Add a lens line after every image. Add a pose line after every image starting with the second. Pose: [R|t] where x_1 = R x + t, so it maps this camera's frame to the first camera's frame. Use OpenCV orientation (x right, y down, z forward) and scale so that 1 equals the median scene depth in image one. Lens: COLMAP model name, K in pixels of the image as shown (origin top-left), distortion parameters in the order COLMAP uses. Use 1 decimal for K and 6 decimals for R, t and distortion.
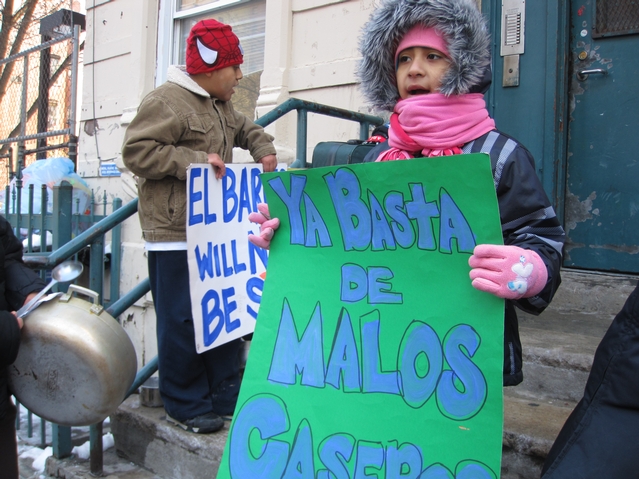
lens RADIAL K [[688.4, 0, 319.5], [0, 688.4, 239.5], [0, 0, 1]] dist [-0.122916, -0.005542]
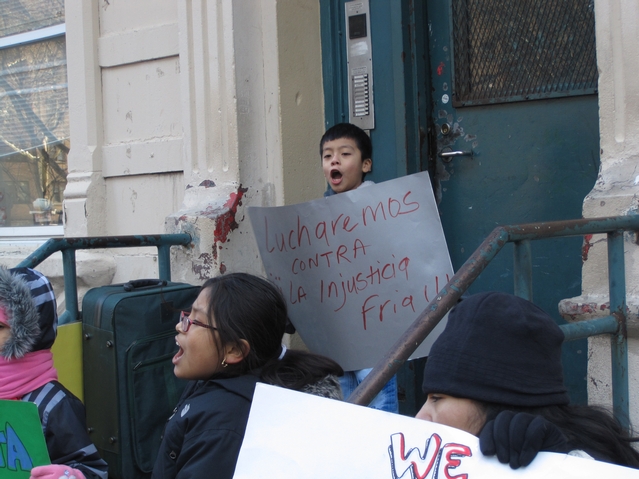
lens RADIAL K [[1431.8, 0, 319.5], [0, 1431.8, 239.5], [0, 0, 1]] dist [-0.044104, -0.233936]
pose [[0.994343, -0.069488, -0.080334, 0.306971], [0.068012, 0.997464, -0.020968, -0.104074], [0.081587, 0.015386, 0.996547, -0.509133]]
